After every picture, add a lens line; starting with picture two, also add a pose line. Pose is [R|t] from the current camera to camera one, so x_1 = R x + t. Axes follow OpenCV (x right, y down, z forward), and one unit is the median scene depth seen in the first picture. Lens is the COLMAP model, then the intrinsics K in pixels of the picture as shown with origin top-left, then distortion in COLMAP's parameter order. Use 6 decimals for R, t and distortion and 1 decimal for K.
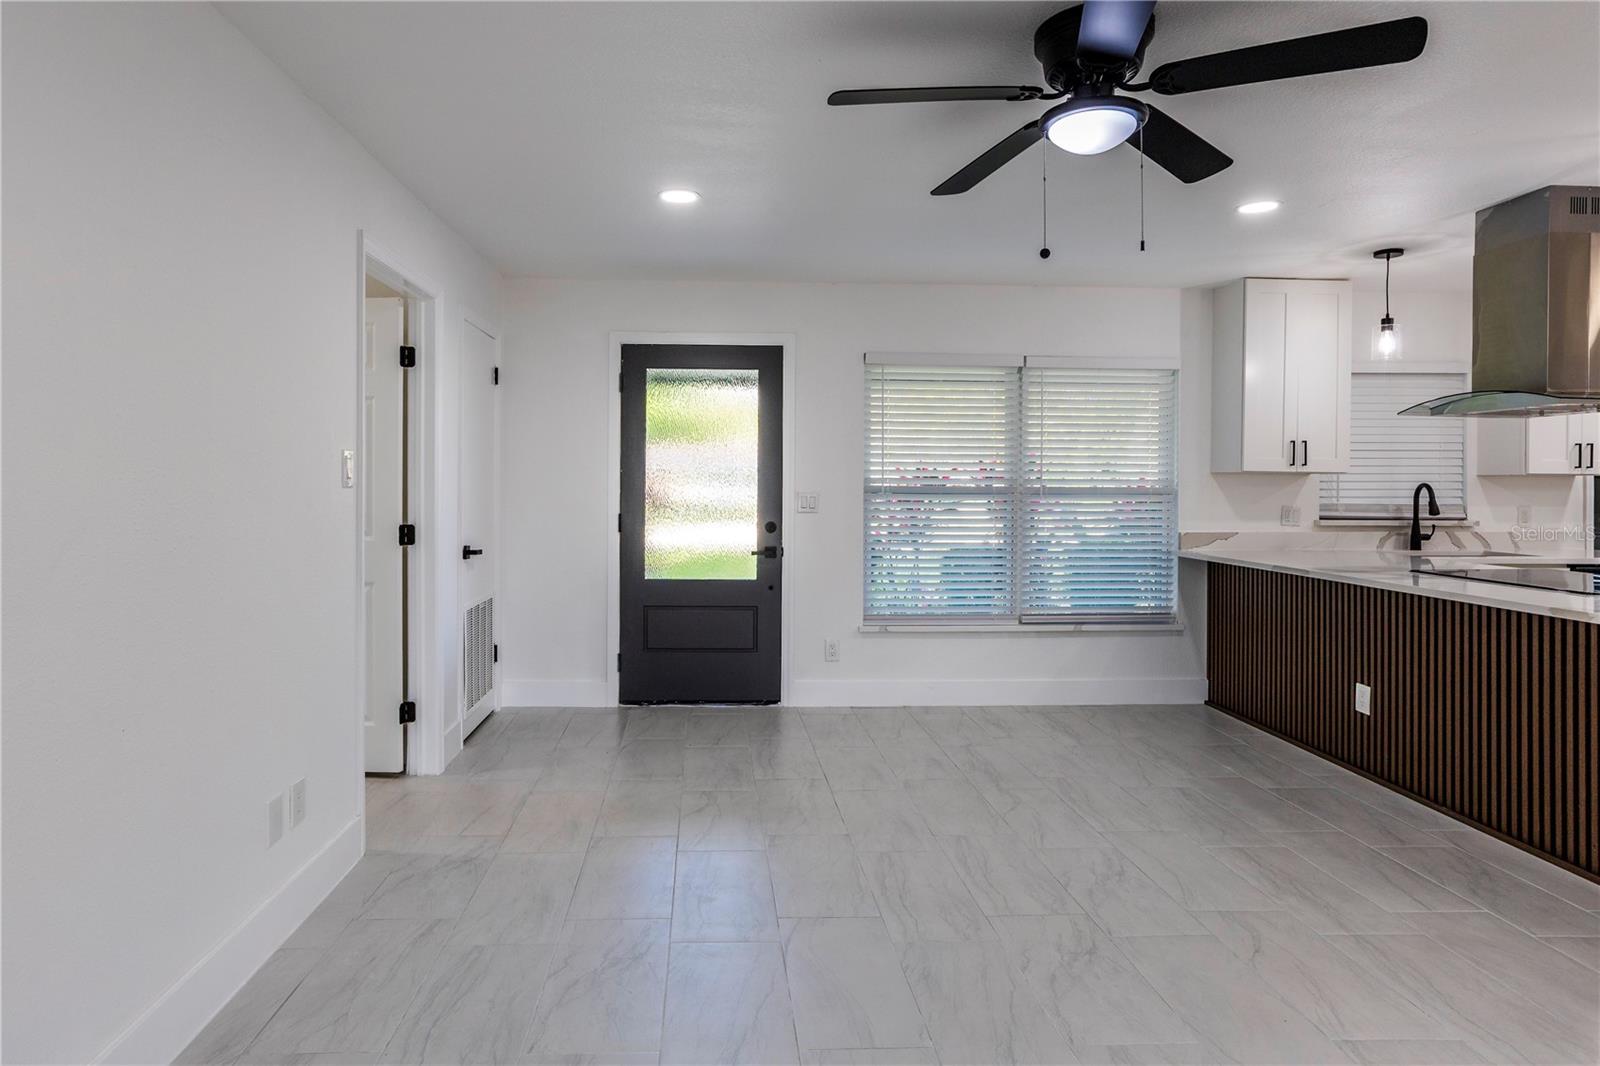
lens RADIAL K [[893.8, 0, 754.7], [0, 893.8, 486.6], [0, 0, 1]] dist [-0.005754, 0.010312]
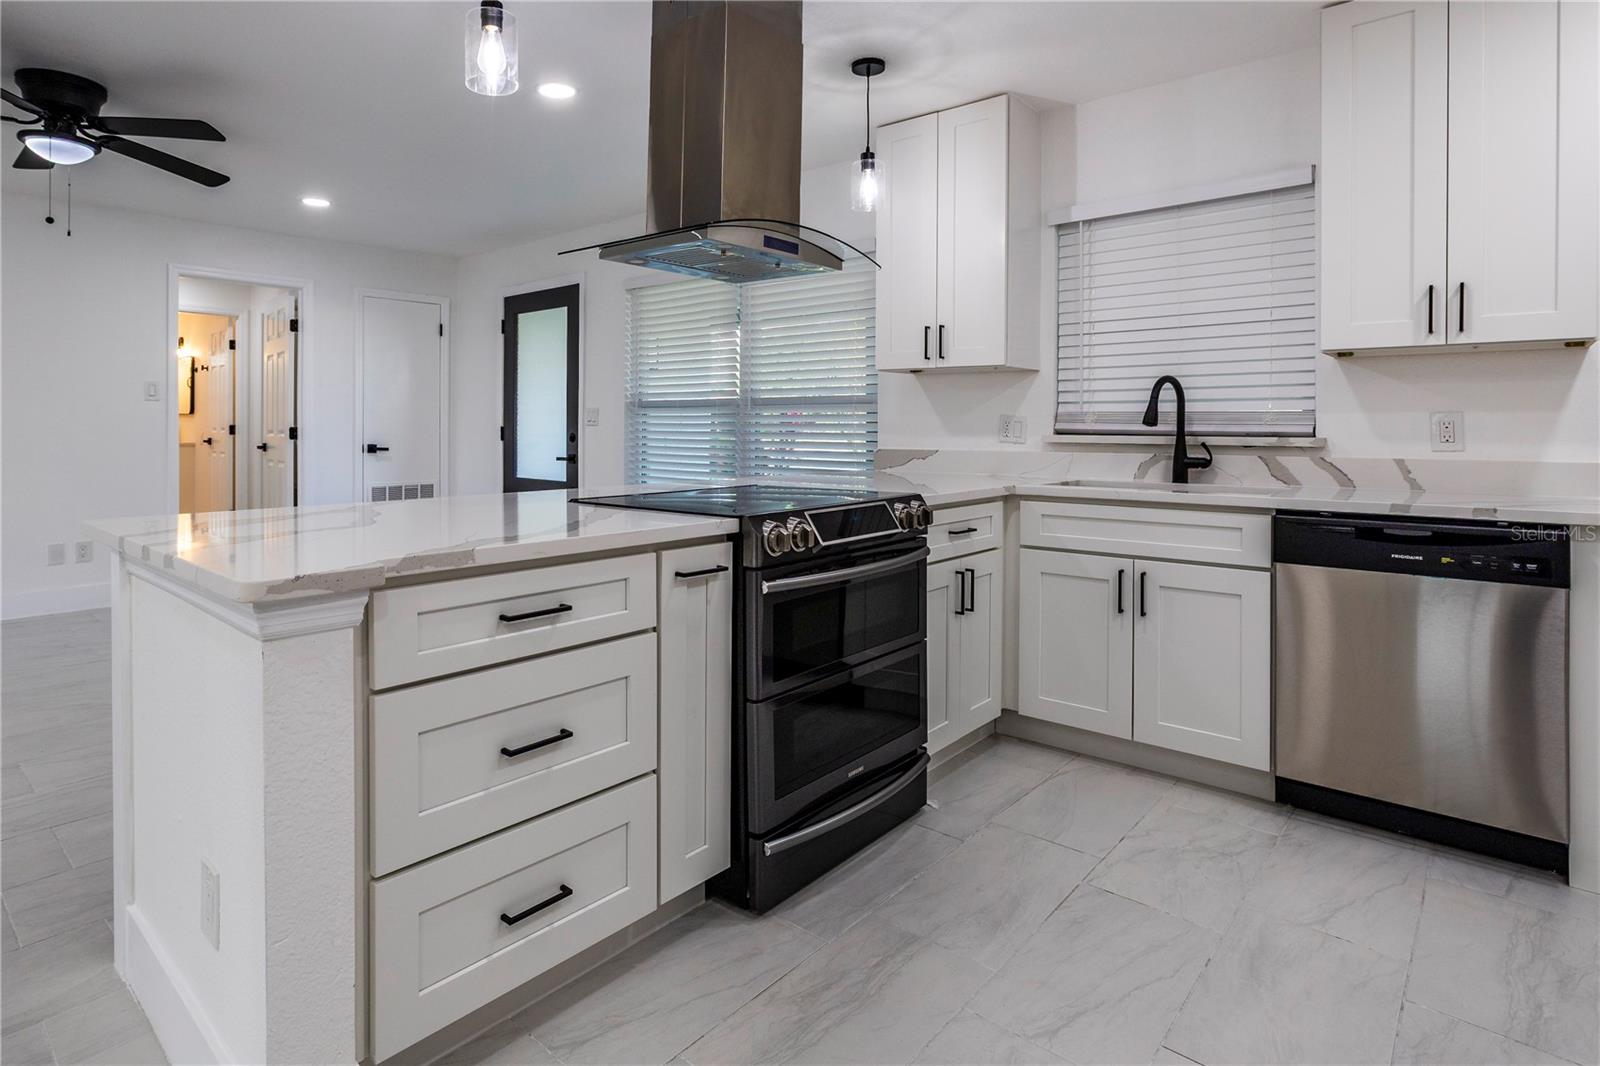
lens RADIAL K [[841.1, 0, 733.8], [0, 841.1, 426.5], [0, 0, 1]] dist [-0.017813, 0.008357]
pose [[0.696040, -0.002239, -0.718000, 0.966194], [-0.002851, 0.999979, -0.005881, 0.036653], [0.717997, 0.006141, 0.696019, 0.378815]]
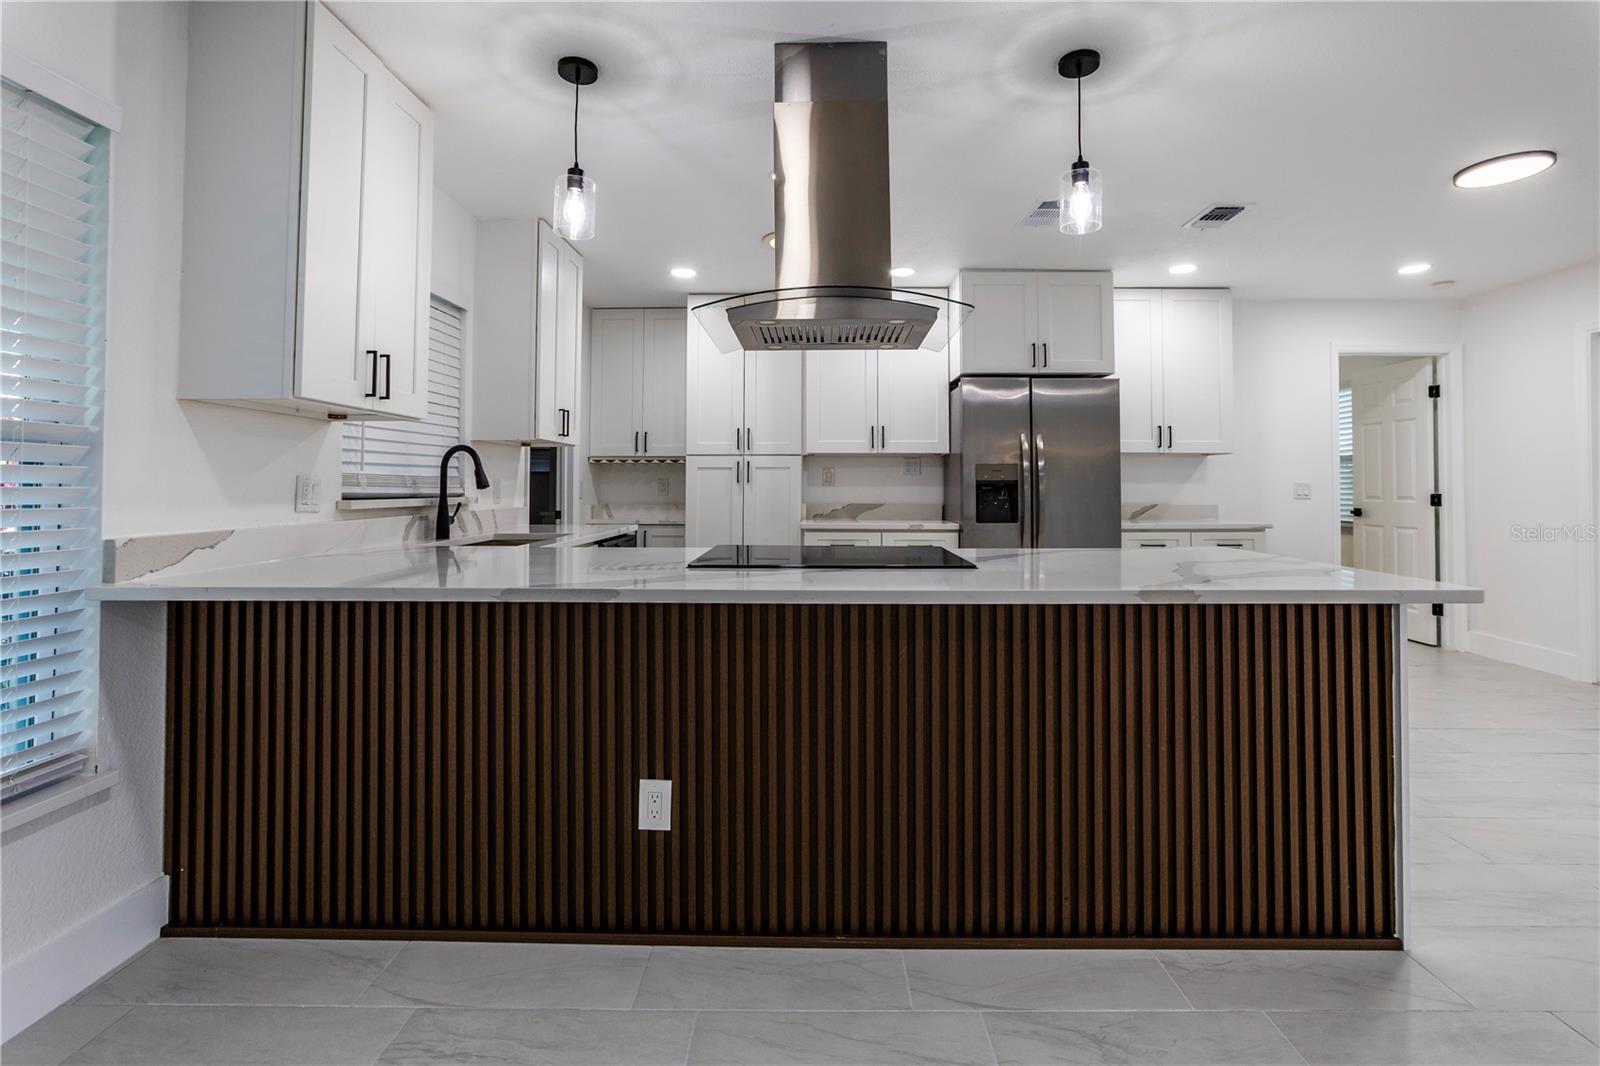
lens RADIAL K [[740.4, 0, 810.6], [0, 740.4, 468.4], [0, 0, 1]] dist [-0.025109, 0.009796]
pose [[0.055448, 0.019945, 0.998262, 0.175973], [0.005724, 0.999778, -0.020293, 0.028827], [-0.998445, 0.006839, 0.055322, 0.693602]]
